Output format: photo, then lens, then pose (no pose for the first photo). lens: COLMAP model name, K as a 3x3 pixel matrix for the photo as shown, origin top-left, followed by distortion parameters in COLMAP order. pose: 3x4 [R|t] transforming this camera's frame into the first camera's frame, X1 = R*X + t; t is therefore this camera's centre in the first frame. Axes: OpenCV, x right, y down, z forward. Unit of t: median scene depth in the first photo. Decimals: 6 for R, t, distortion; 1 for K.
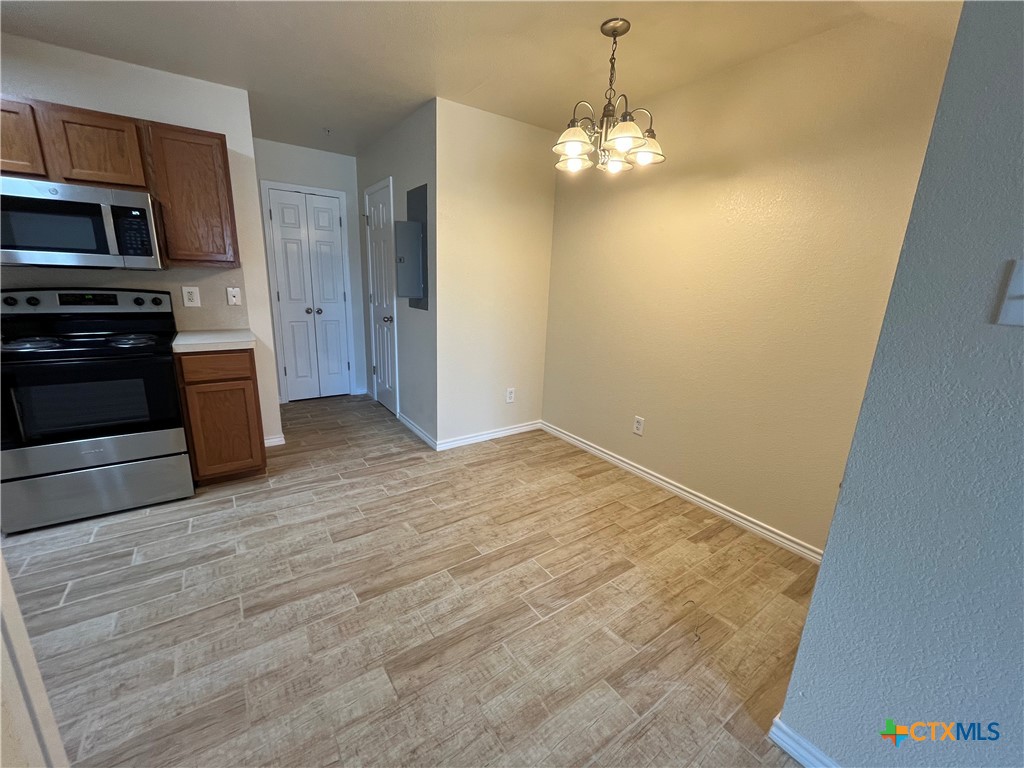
lens RADIAL K [[416.3, 0, 510.3], [0, 416.3, 383.7], [0, 0, 1]] dist [-0.002182, -0.000647]
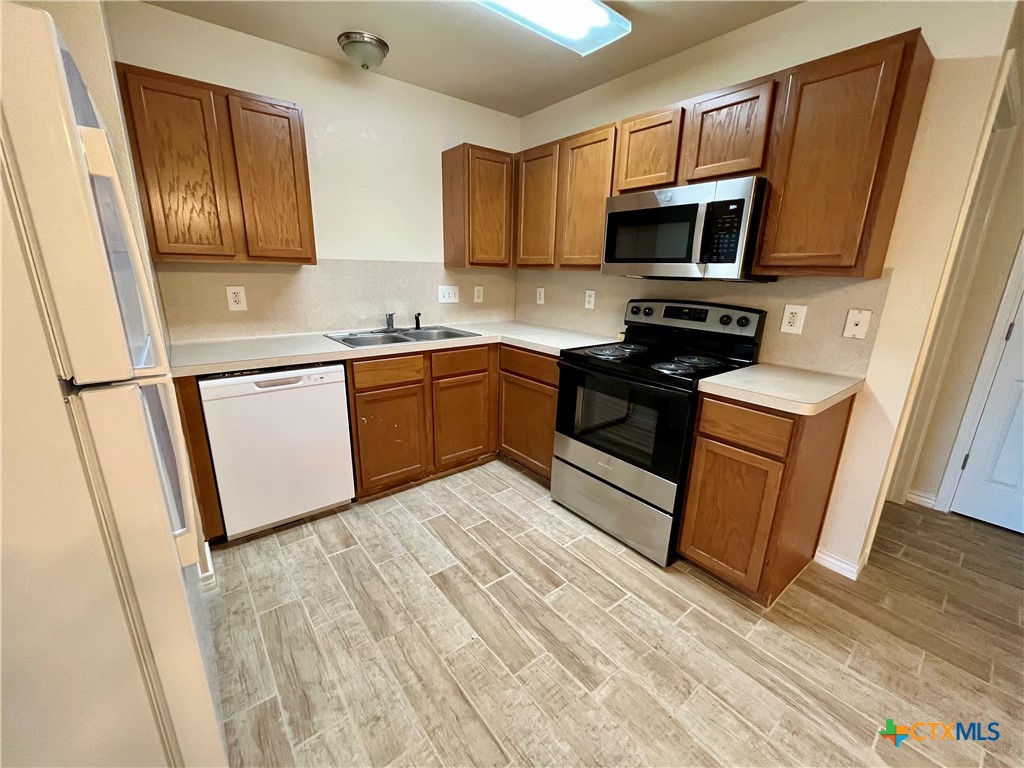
lens RADIAL K [[416.3, 0, 510.3], [0, 416.3, 383.7], [0, 0, 1]] dist [-0.002182, -0.000647]
pose [[0.061341, 0.226023, -0.972189, -0.101390], [-0.265099, 0.942729, 0.202448, -0.140622], [0.962268, 0.245308, 0.117747, 0.556769]]
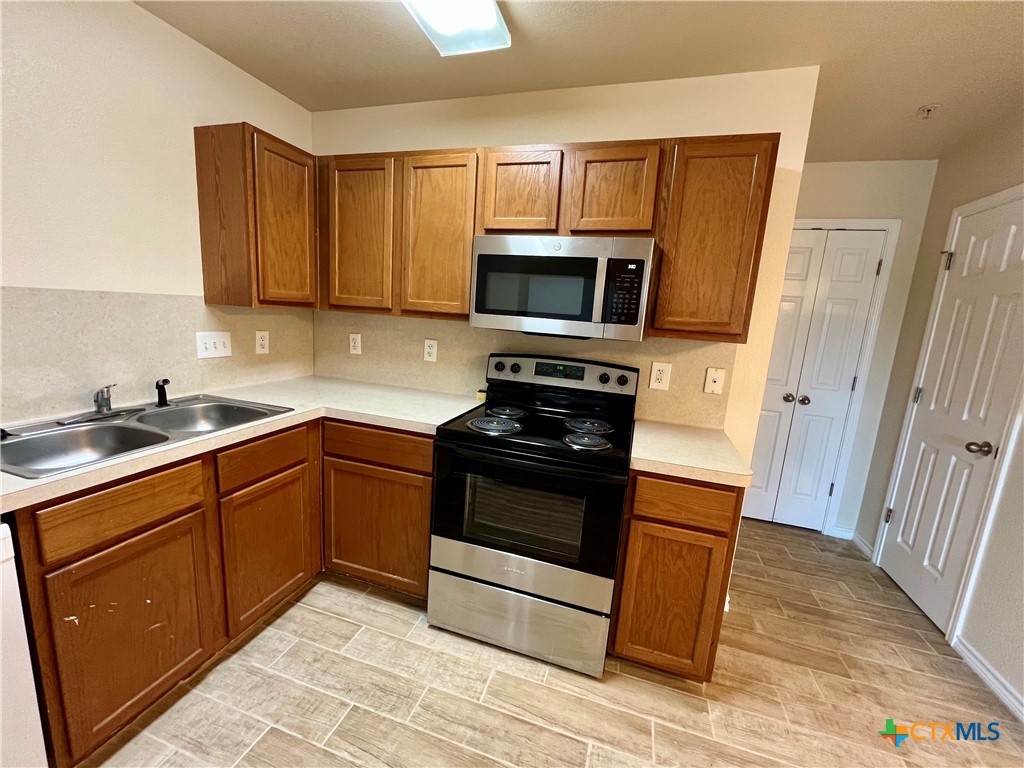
lens RADIAL K [[416.3, 0, 510.3], [0, 416.3, 383.7], [0, 0, 1]] dist [-0.002182, -0.000647]
pose [[0.607443, 0.140063, -0.781917, -0.409181], [-0.237085, 0.971436, -0.010172, -0.145948], [0.758158, 0.191560, 0.623299, 0.400659]]
